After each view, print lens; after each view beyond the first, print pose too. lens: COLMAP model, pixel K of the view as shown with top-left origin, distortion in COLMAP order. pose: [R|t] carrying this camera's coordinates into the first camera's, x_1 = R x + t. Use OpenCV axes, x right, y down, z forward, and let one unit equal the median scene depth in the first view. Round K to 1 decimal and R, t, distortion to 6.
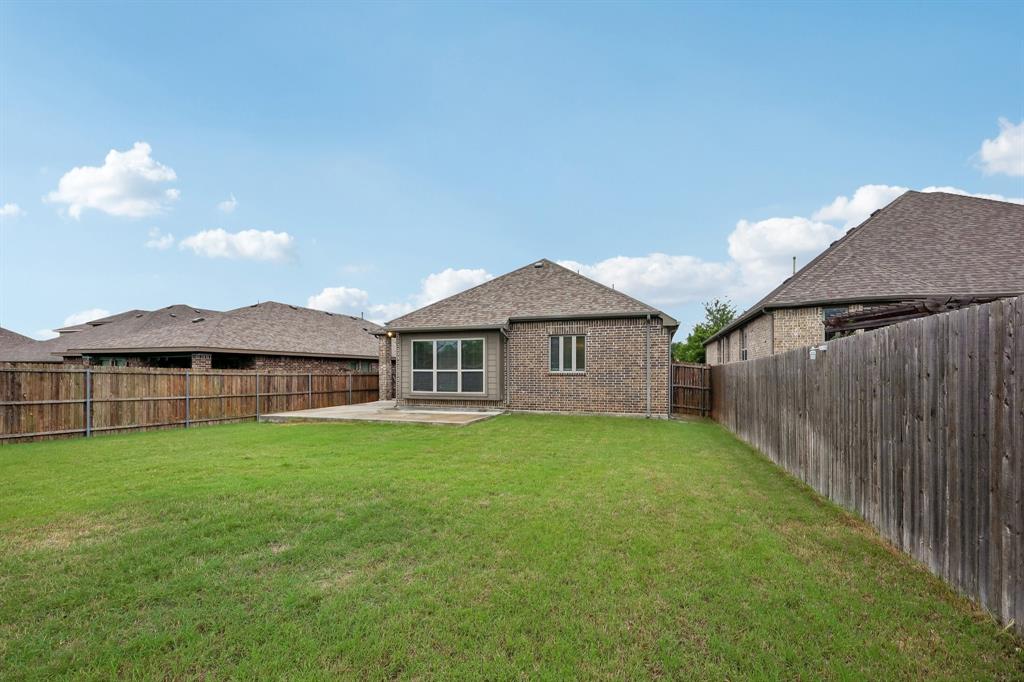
lens RADIAL K [[425.9, 0, 527.1], [0, 425.9, 374.4], [0, 0, 1]] dist [0.001934, 0.000309]
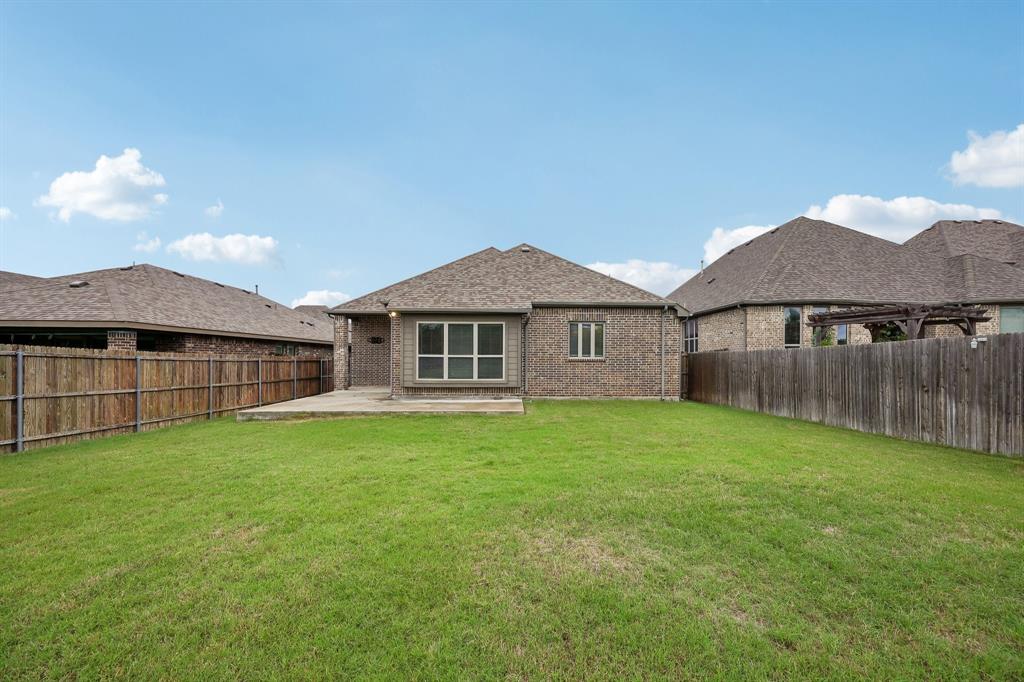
lens RADIAL K [[425.9, 0, 527.1], [0, 425.9, 374.4], [0, 0, 1]] dist [0.001934, 0.000309]
pose [[0.943211, -0.008132, 0.332095, -0.371649], [-0.002037, 0.999540, 0.030262, 0.002744], [-0.332189, -0.029220, 0.942760, 0.079105]]
